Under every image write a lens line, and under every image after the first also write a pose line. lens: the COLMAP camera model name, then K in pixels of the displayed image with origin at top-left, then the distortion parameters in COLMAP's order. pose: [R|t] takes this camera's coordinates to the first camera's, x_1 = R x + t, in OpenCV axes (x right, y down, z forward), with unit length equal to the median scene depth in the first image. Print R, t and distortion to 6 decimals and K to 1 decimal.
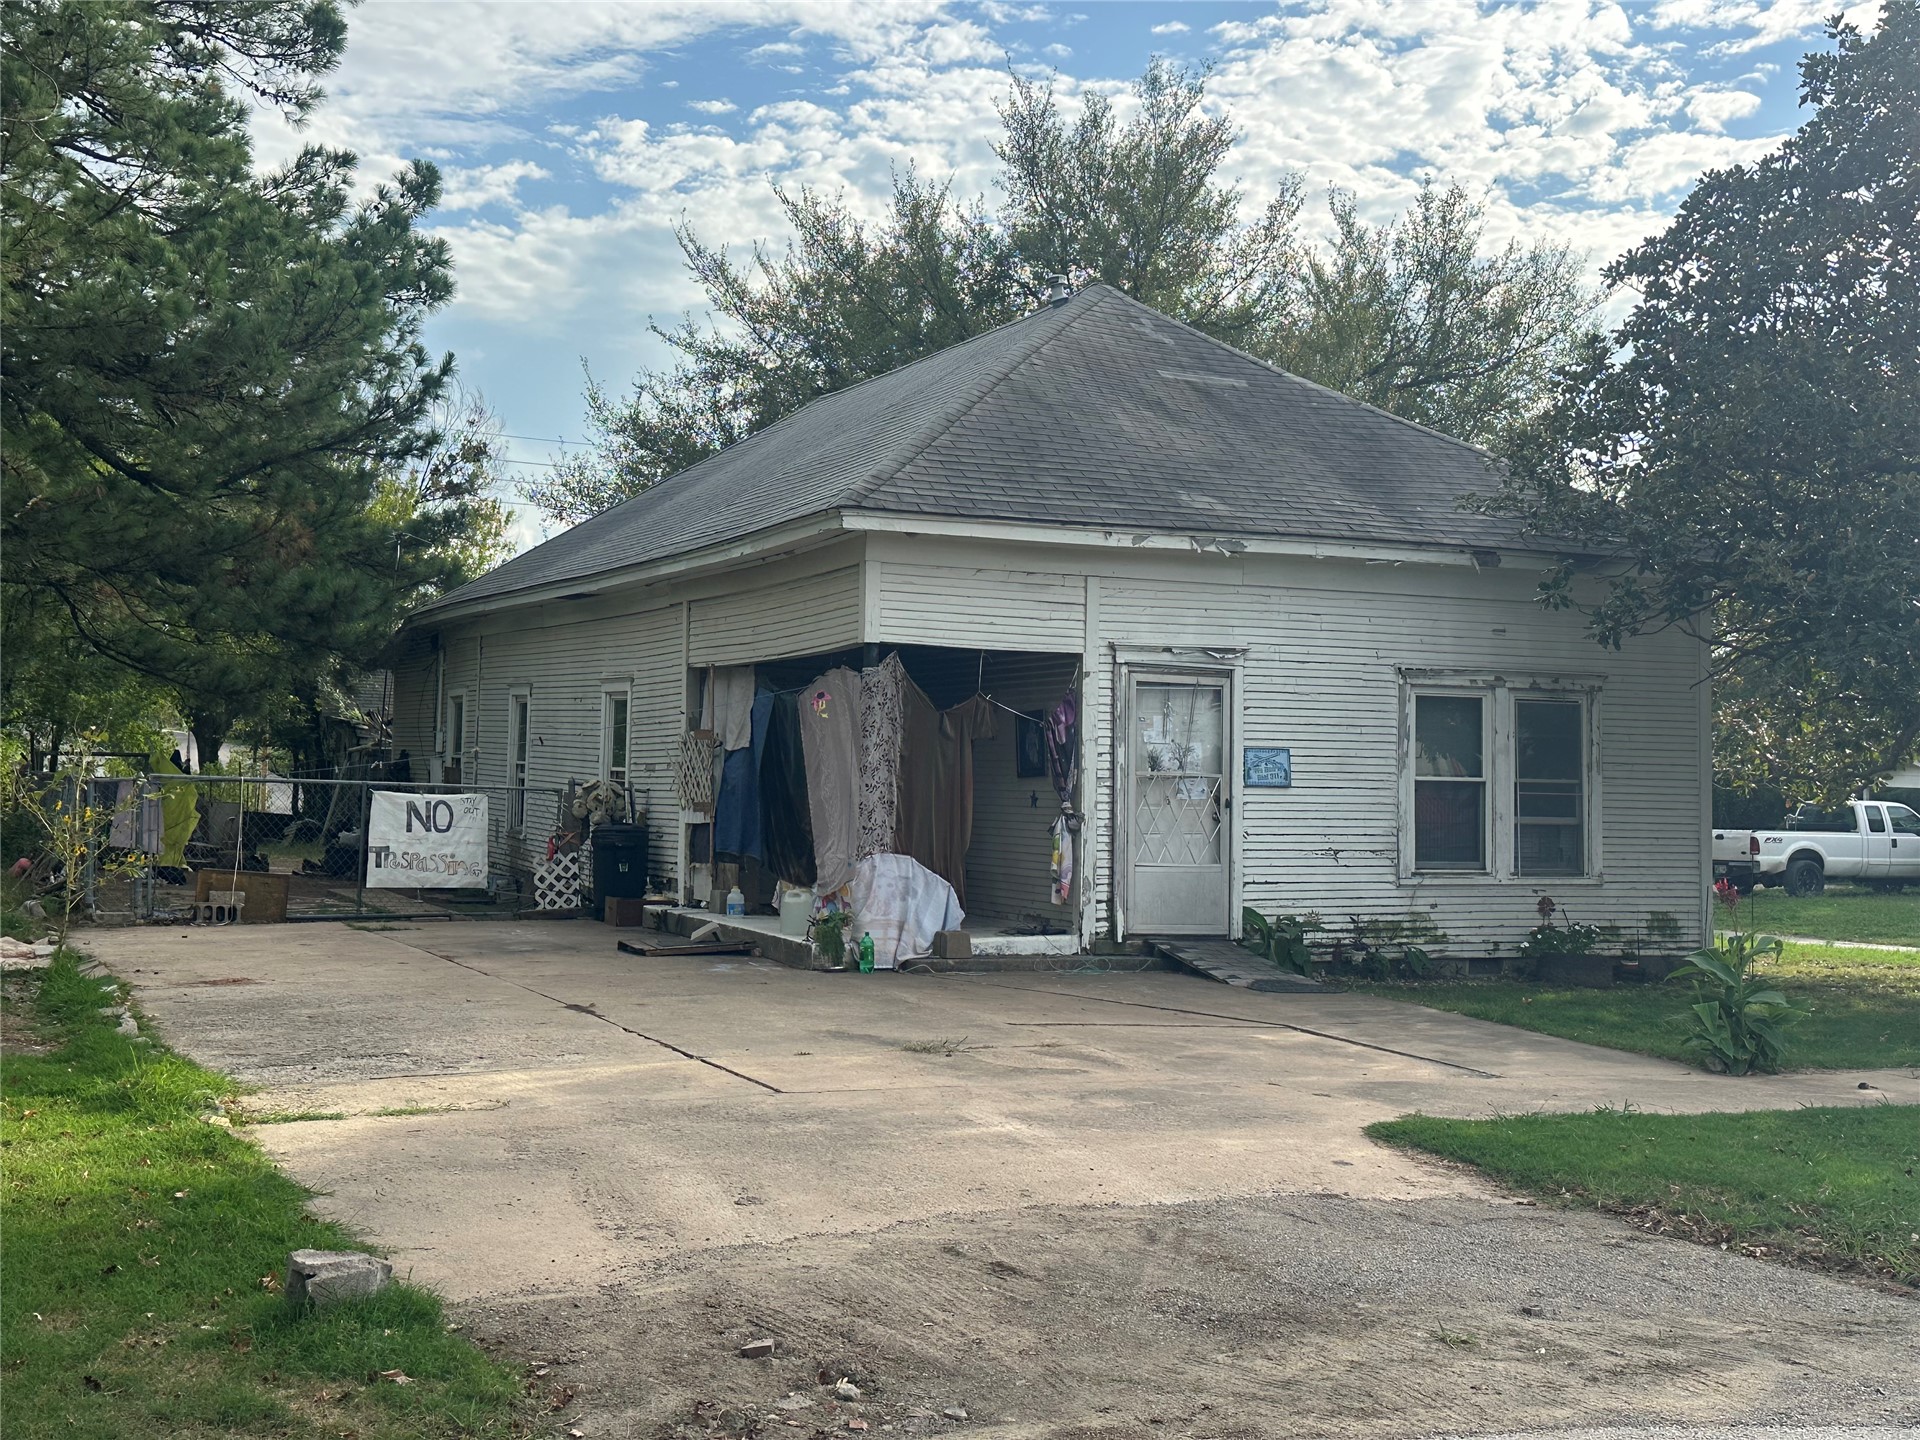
lens RADIAL K [[2312.2, 0, 959.8], [0, 2312.2, 712.9], [0, 0, 1]] dist [0.110422, 0.000000]
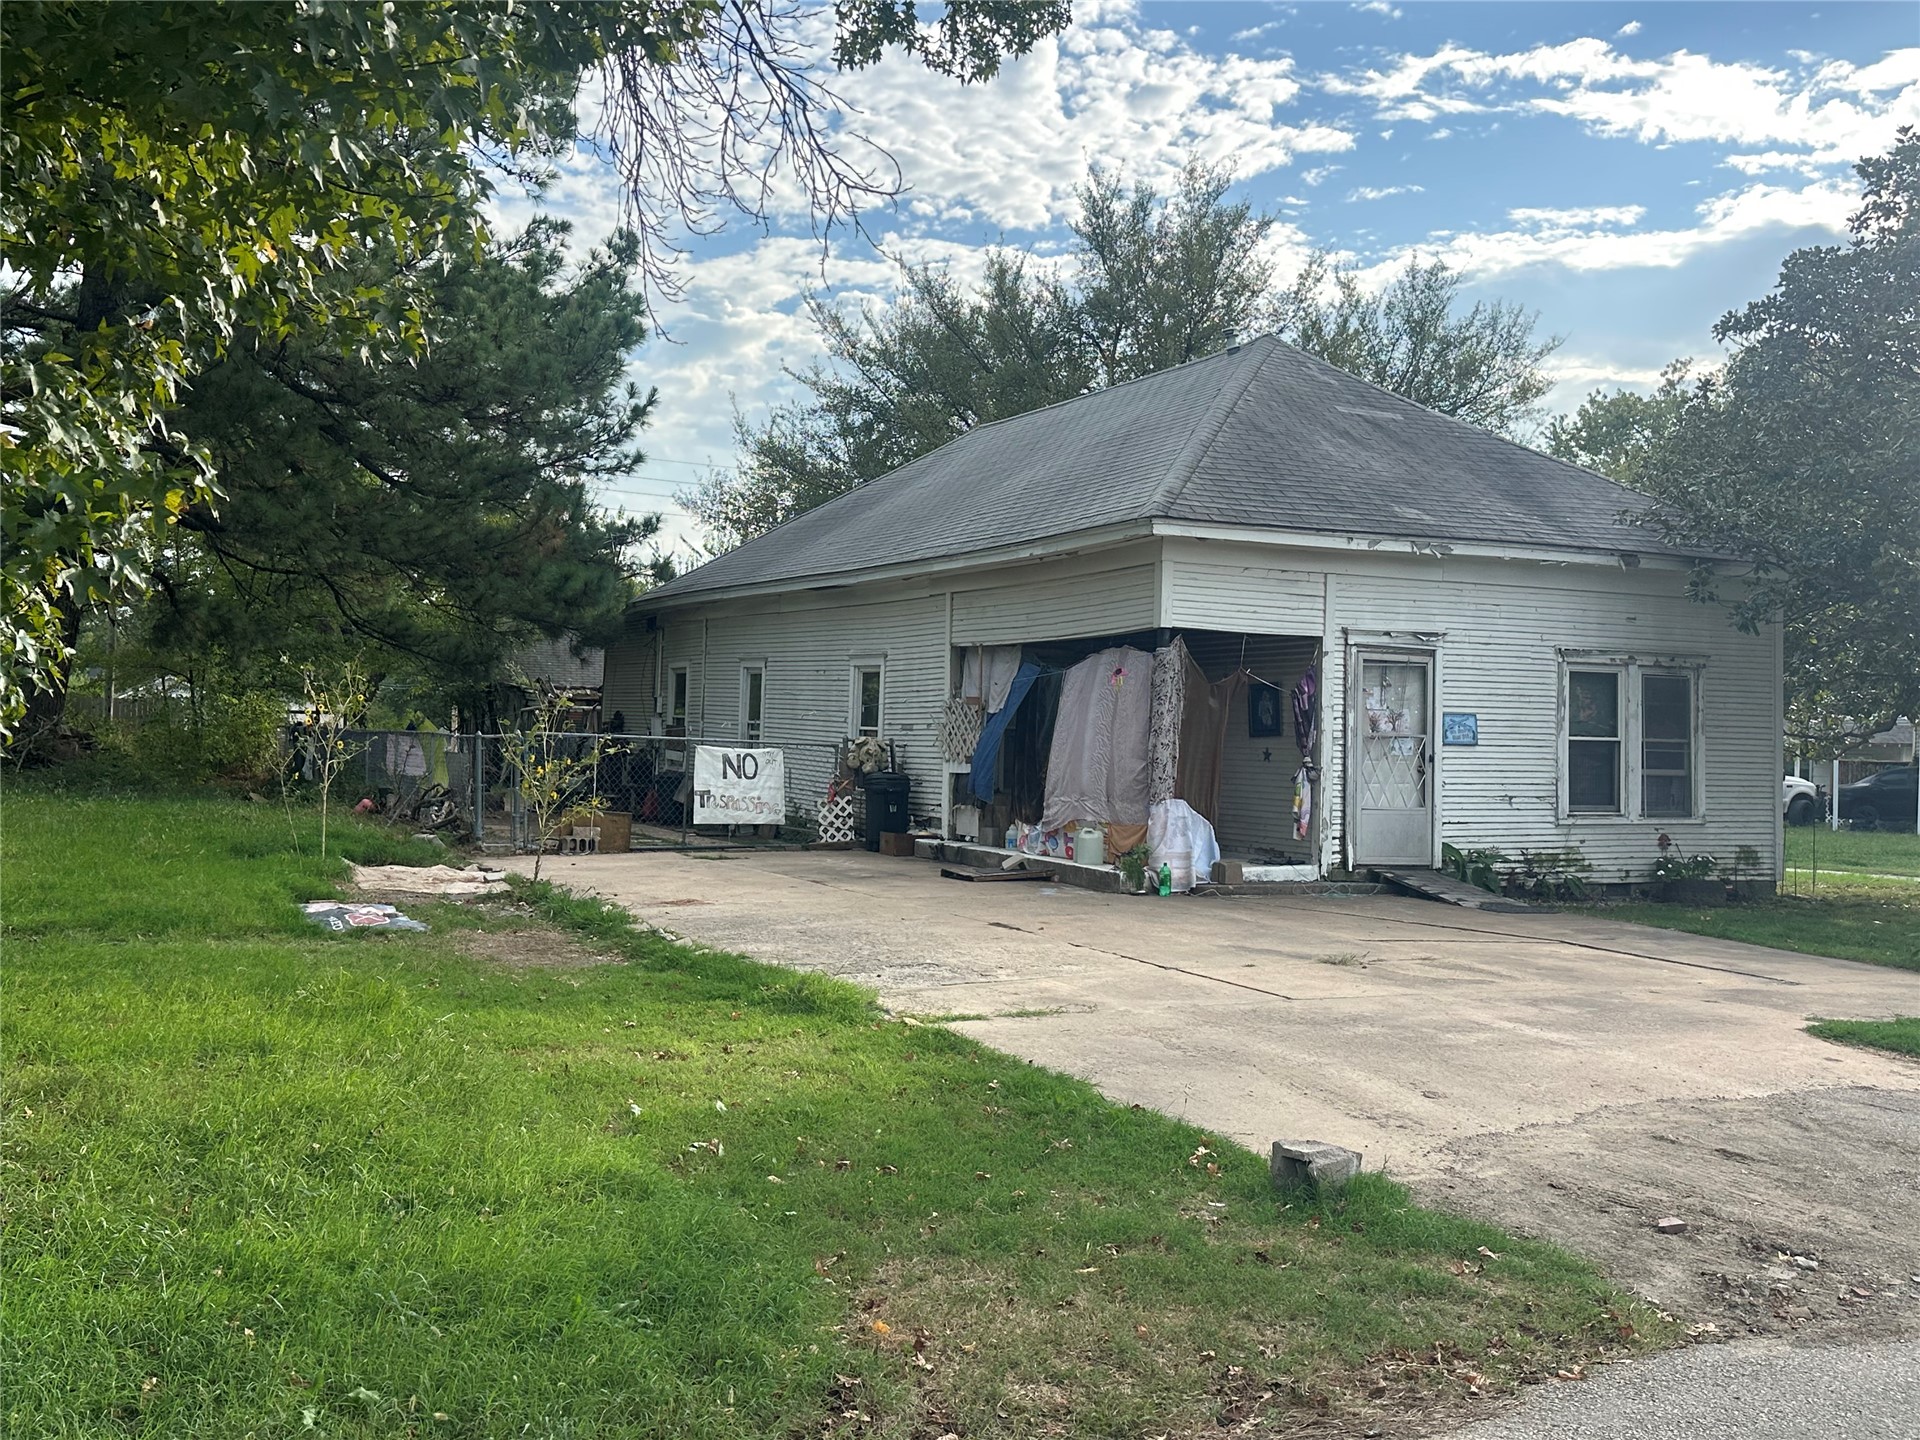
lens RADIAL K [[1835.6, 0, 960.4], [0, 1835.6, 726.7], [0, 0, 1]] dist [0.120257, 0.000000]
pose [[0.998987, 0.002888, 0.044906, -0.159055], [-0.004015, 0.999679, 0.025033, -0.001381], [-0.044820, -0.025188, 0.998678, 0.024566]]
